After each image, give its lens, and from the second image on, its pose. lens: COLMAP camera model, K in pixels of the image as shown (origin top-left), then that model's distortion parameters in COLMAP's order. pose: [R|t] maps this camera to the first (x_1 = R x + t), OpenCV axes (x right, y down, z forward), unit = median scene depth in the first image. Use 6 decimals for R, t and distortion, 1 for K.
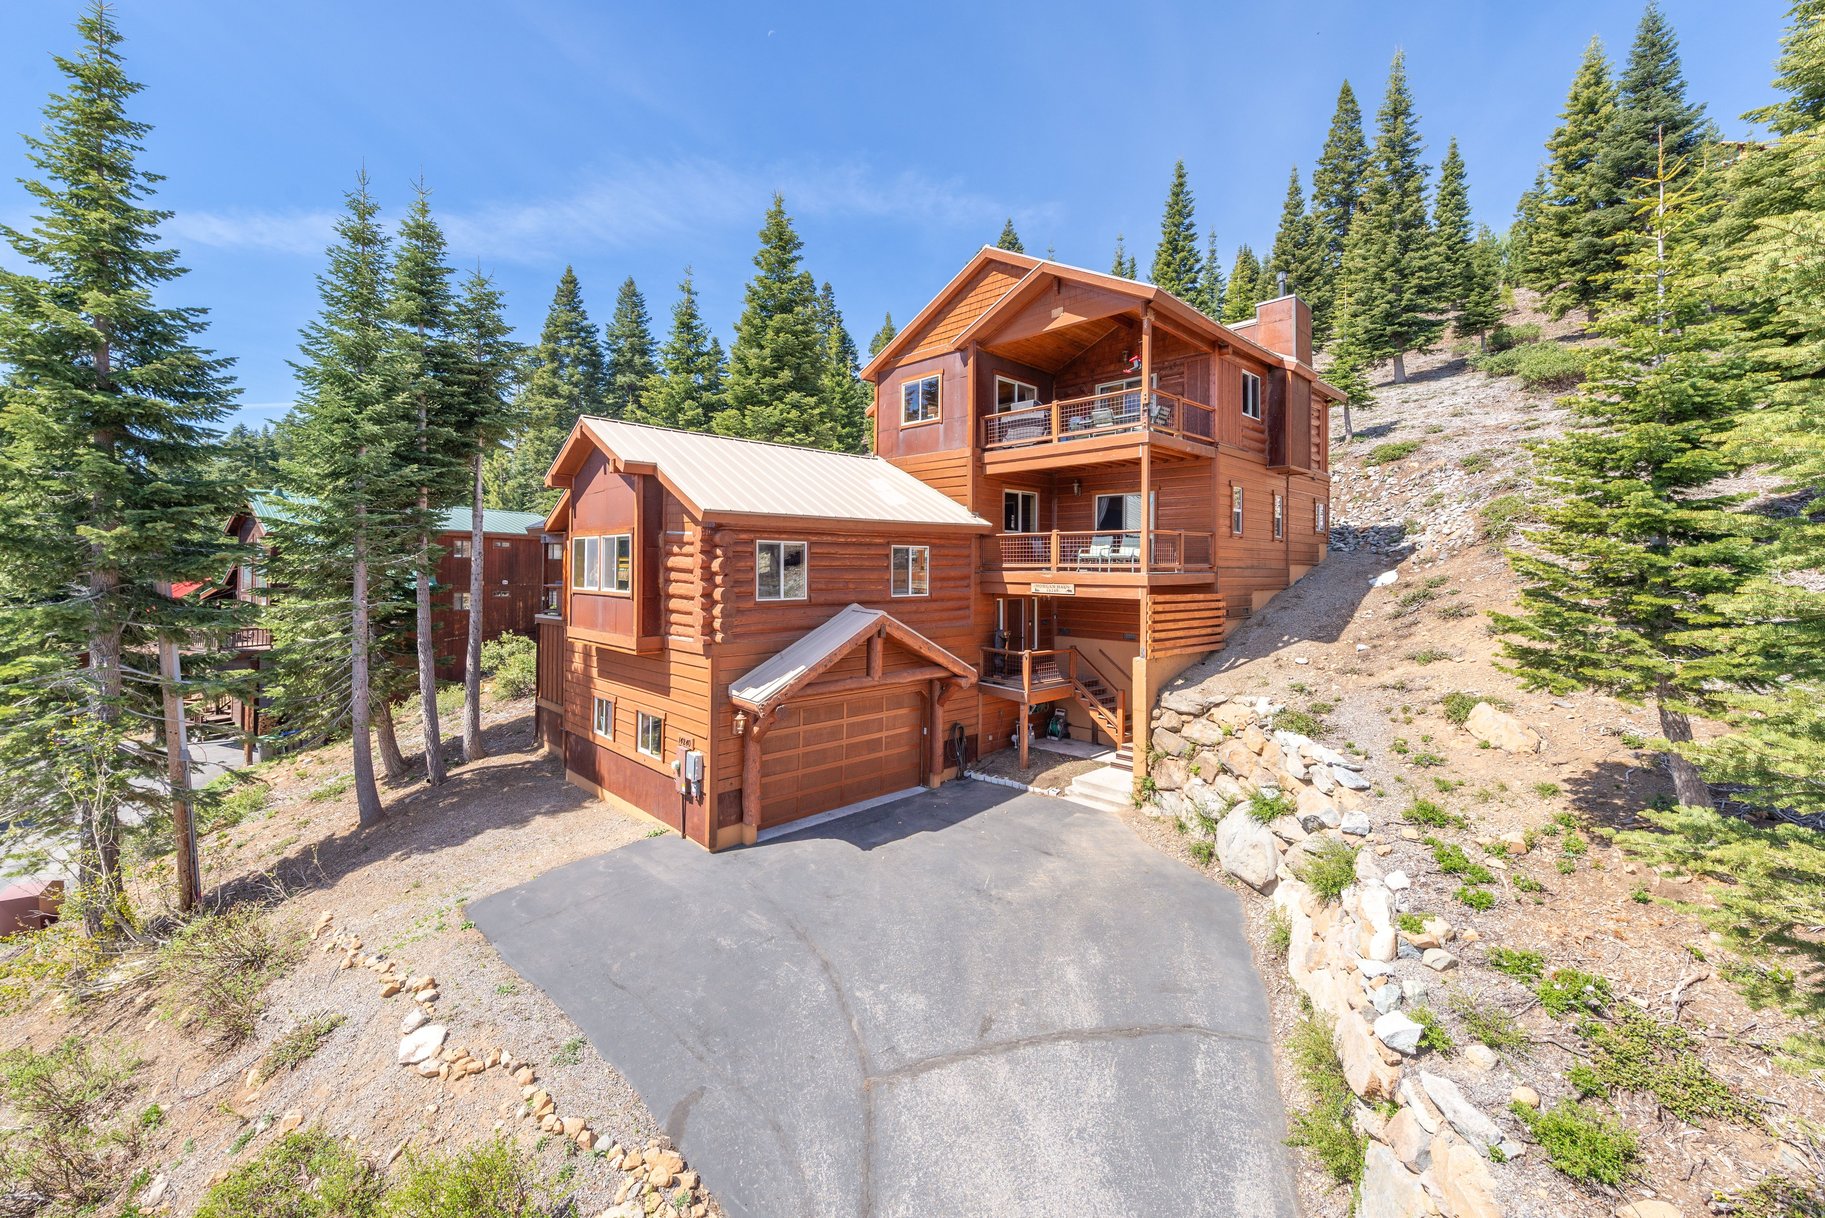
lens RADIAL K [[717.2, 0, 878.3], [0, 717.2, 568.7], [0, 0, 1]] dist [0.013577, -0.005204]
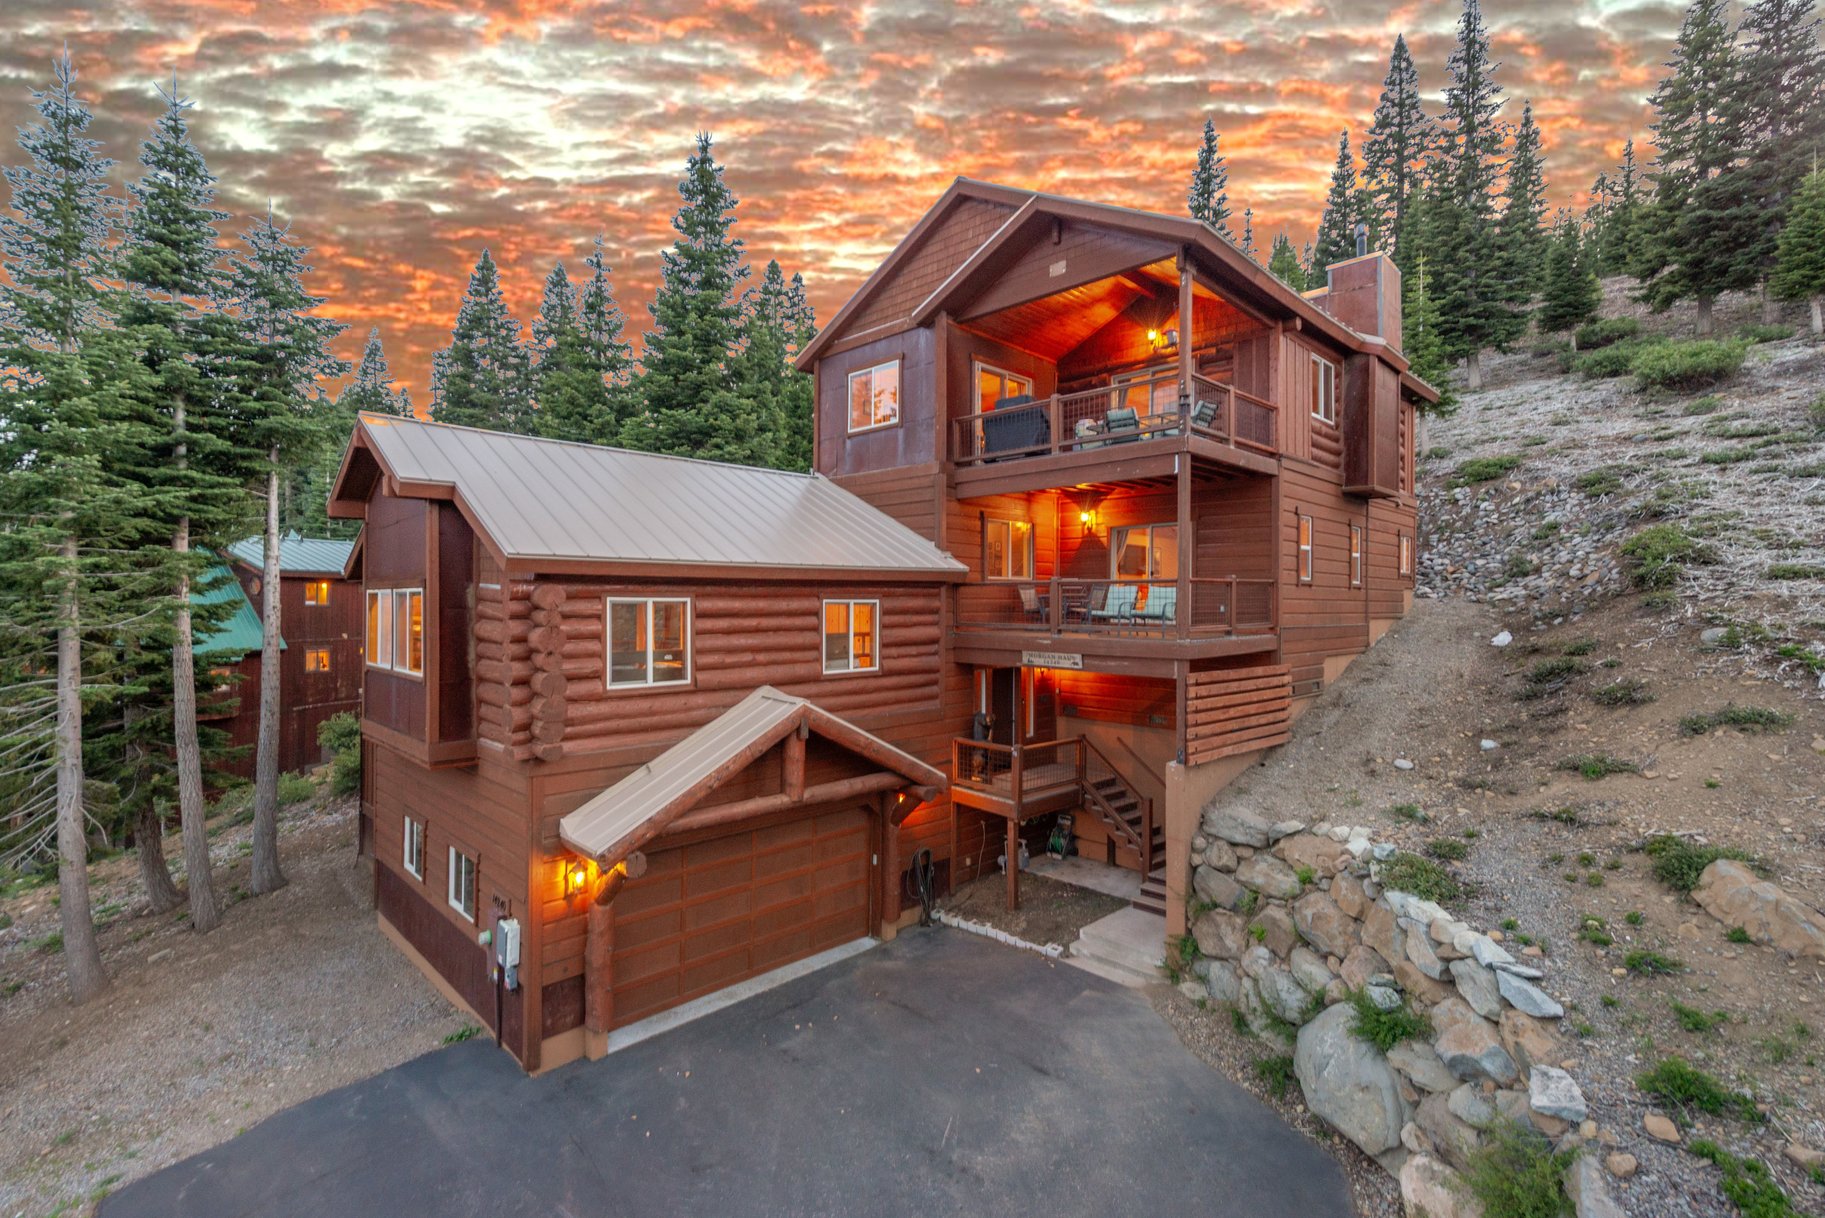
lens RADIAL K [[814.4, 0, 883.2], [0, 814.4, 613.0], [0, 0, 1]] dist [0.007069, -0.000852]
pose [[0.999747, -0.004318, 0.022081, 0.055450], [0.004099, 0.999942, 0.009955, -0.025998], [-0.022123, -0.009862, 0.999707, 0.189814]]
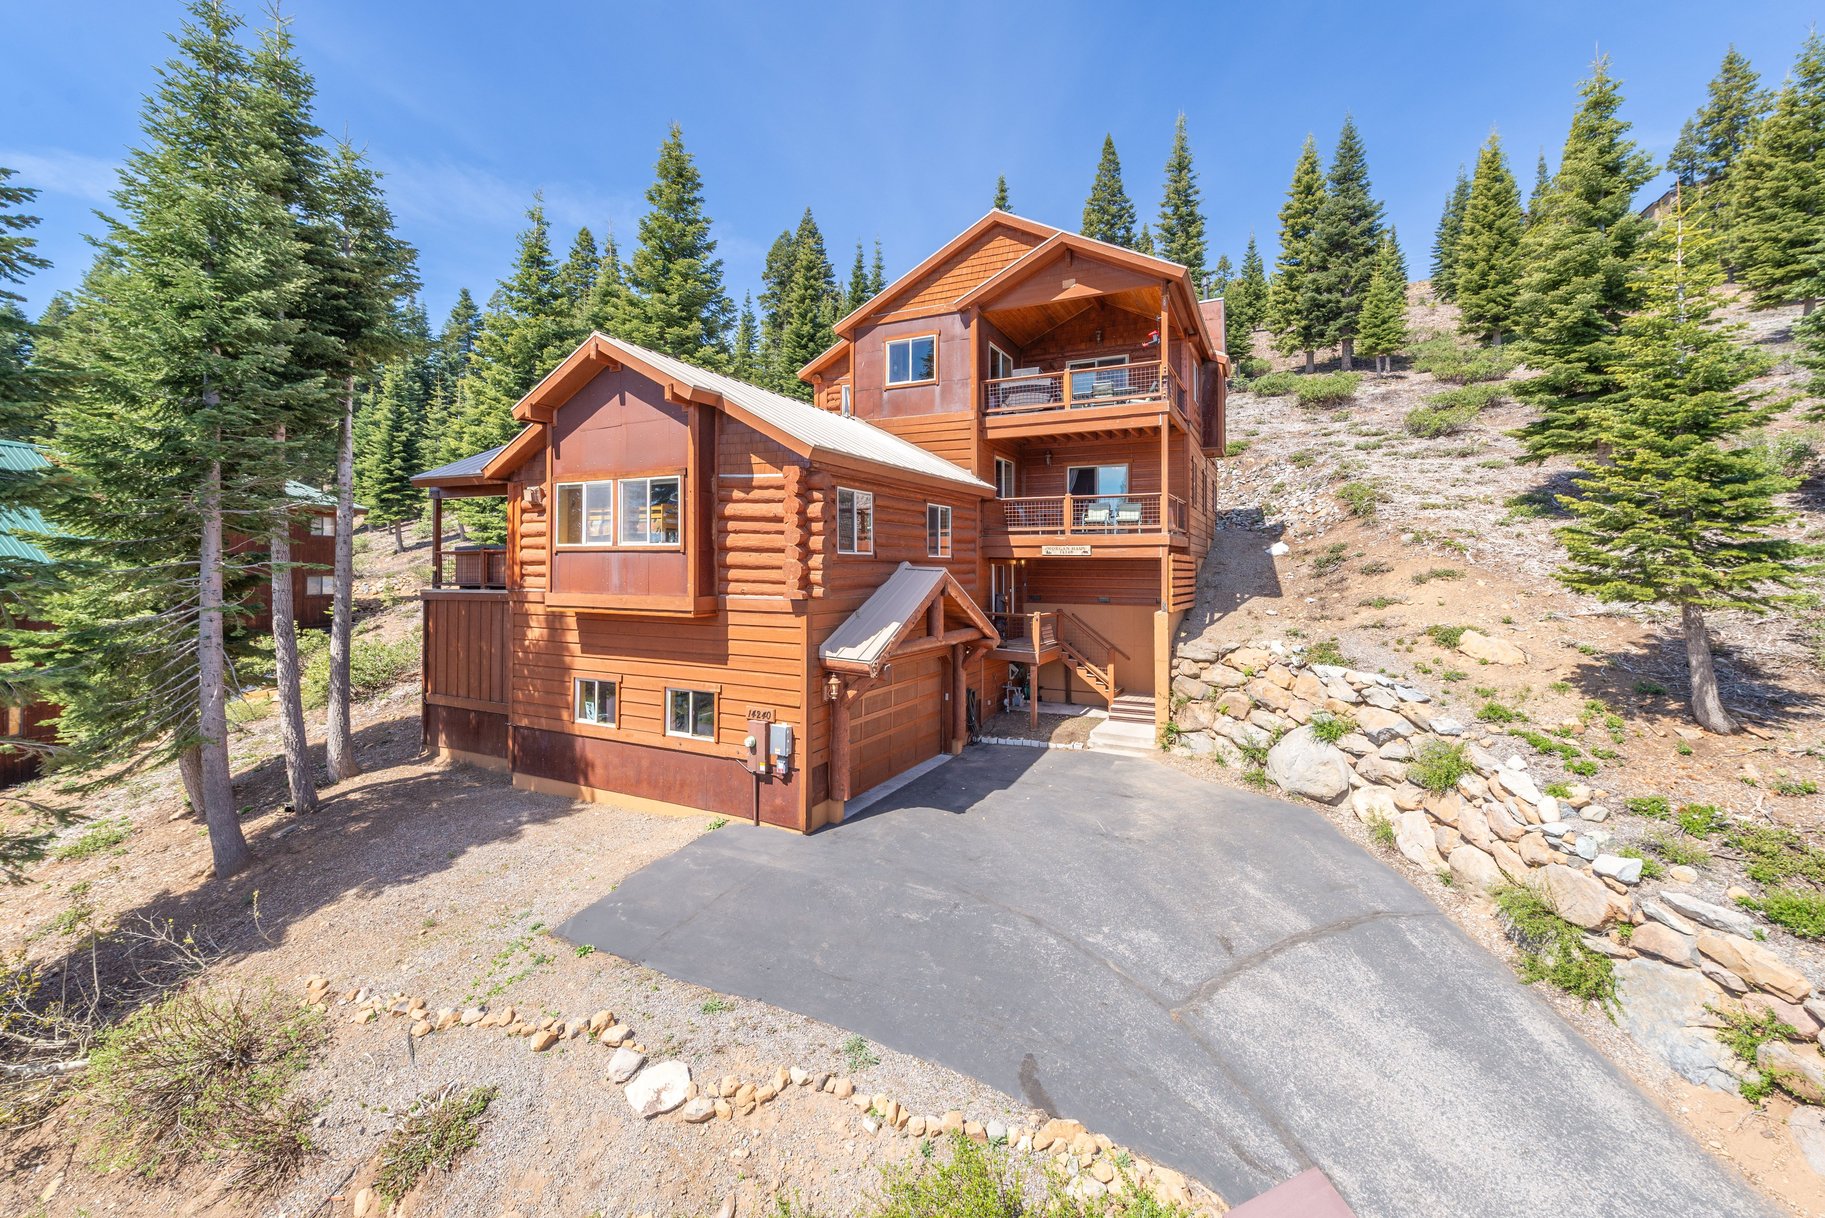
lens RADIAL K [[732.4, 0, 887.9], [0, 732.4, 566.6], [0, 0, 1]] dist [0.004273, -0.000461]
pose [[0.943821, 0.001099, 0.330456, -0.328752], [-0.001145, 0.999999, -0.000056, 0.048561], [-0.330456, -0.000325, 0.943821, 0.087007]]
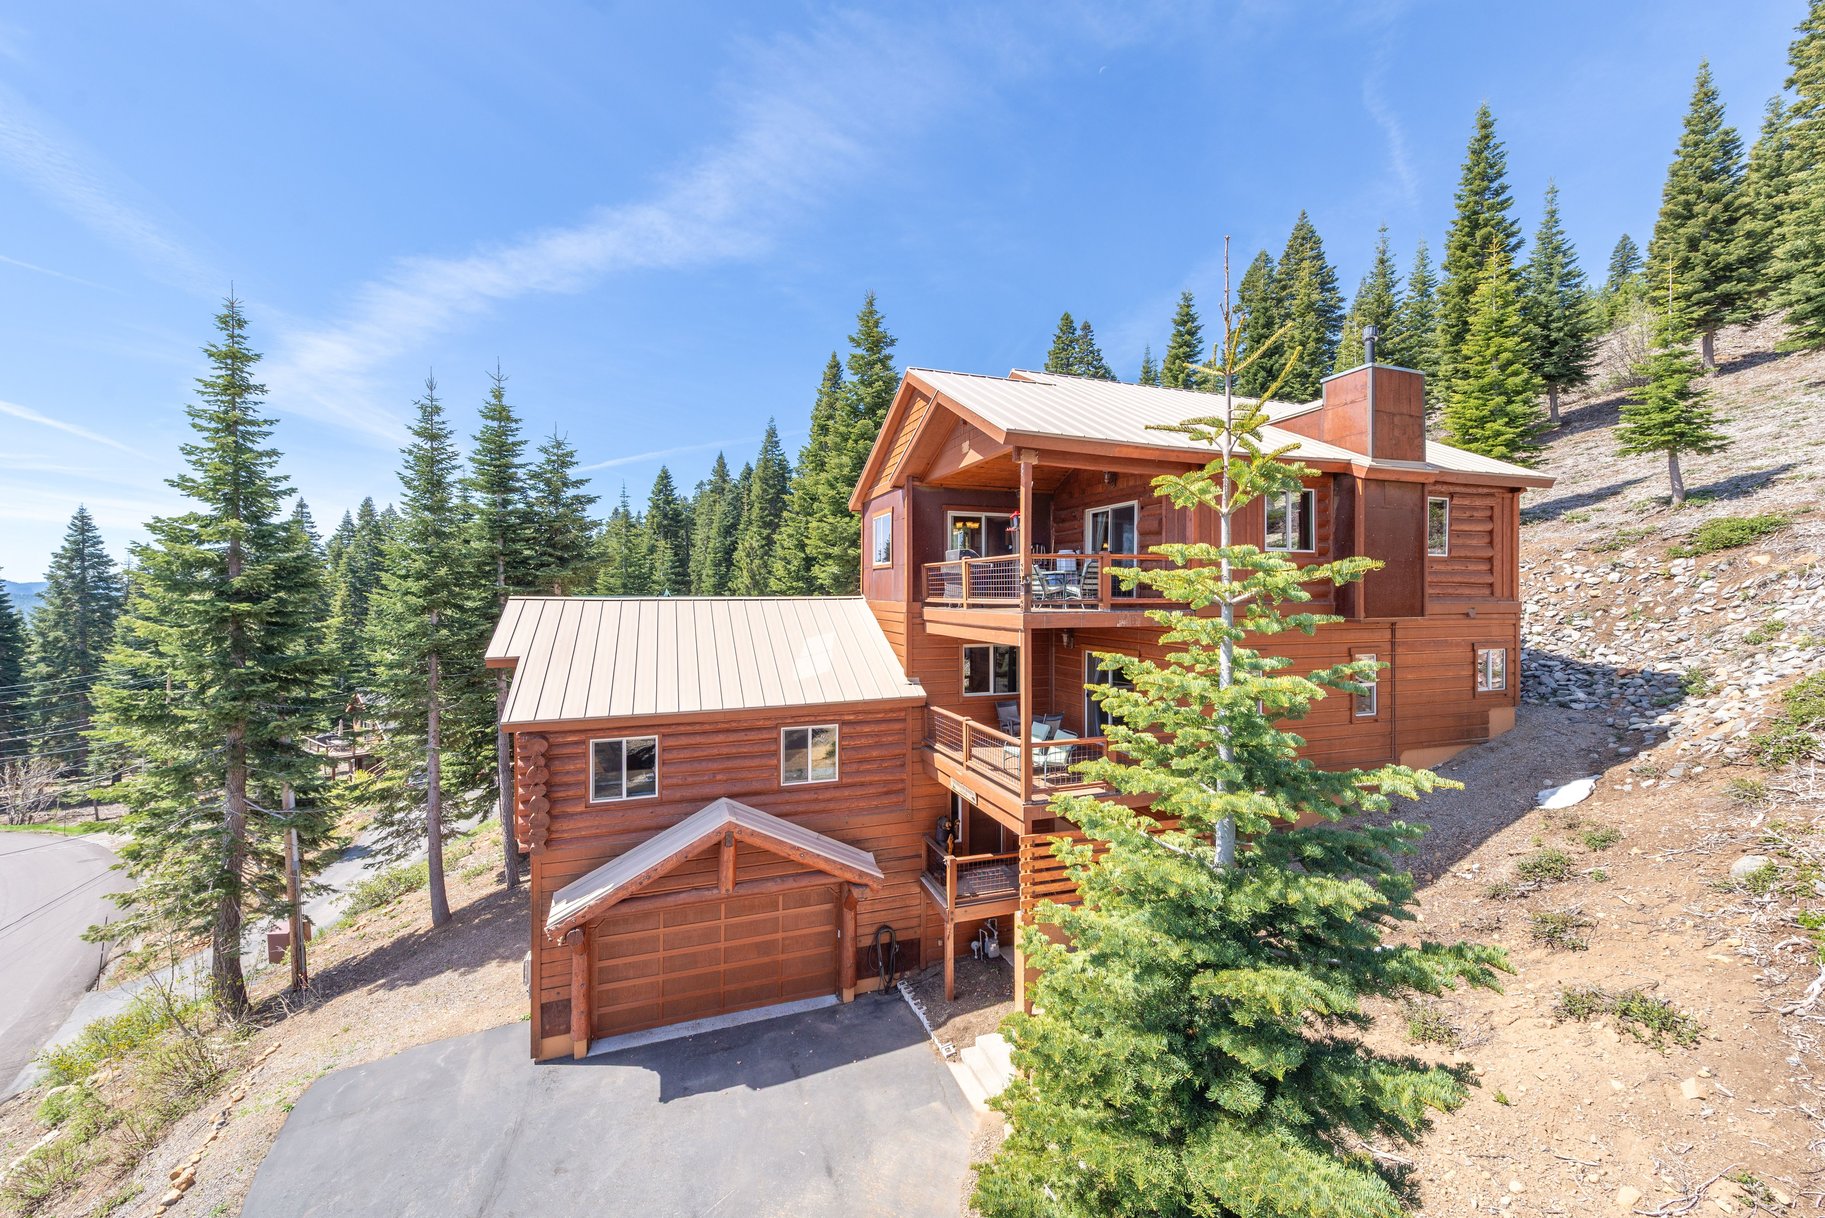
lens RADIAL K [[695.7, 0, 898.0], [0, 695.7, 604.1], [0, 0, 1]] dist [0.015896, -0.004574]
pose [[0.917571, -0.008754, -0.397475, 0.463545], [0.011479, 0.999924, 0.004477, -0.175783], [0.397406, -0.008670, 0.917602, 0.241568]]
